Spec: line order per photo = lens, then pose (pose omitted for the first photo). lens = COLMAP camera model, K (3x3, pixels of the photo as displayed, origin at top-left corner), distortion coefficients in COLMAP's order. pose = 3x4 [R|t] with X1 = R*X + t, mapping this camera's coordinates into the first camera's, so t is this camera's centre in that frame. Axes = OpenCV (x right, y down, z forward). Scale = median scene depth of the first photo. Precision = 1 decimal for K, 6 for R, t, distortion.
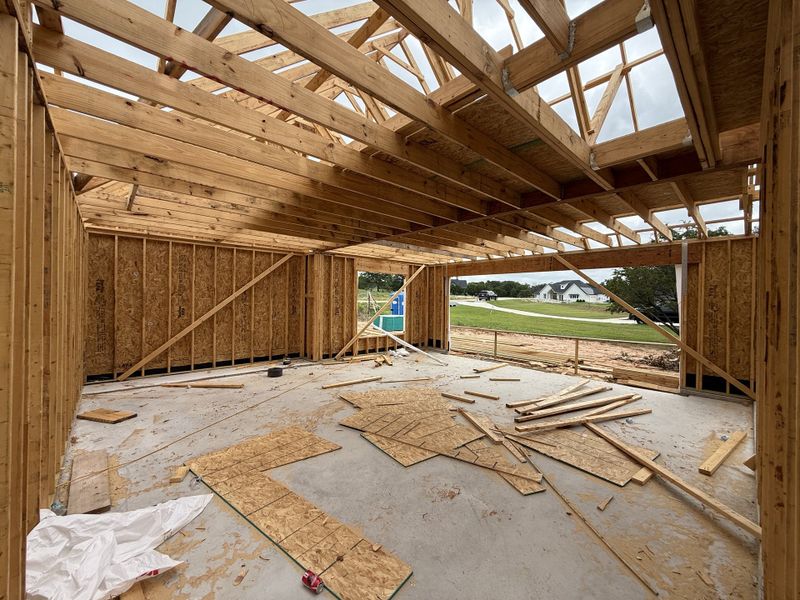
lens RADIAL K [[319.8, 0, 400.0], [0, 319.8, 300.0], [0, 0, 1]] dist [0.000156, -0.000280]
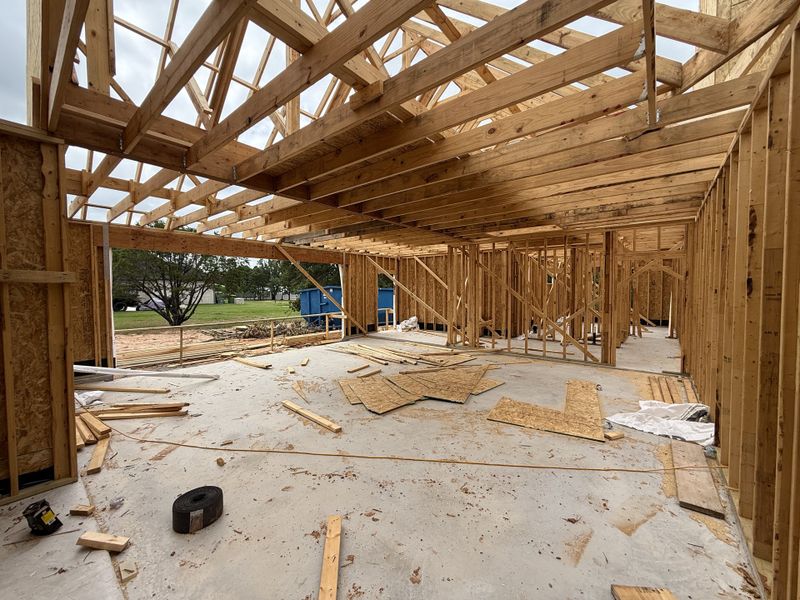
lens RADIAL K [[319.8, 0, 400.0], [0, 319.8, 300.0], [0, 0, 1]] dist [0.000156, -0.000280]
pose [[-0.144869, -0.047567, 0.988307, -1.170075], [0.001940, 0.998828, 0.048358, -0.008893], [-0.989449, 0.008923, -0.144607, 1.327296]]
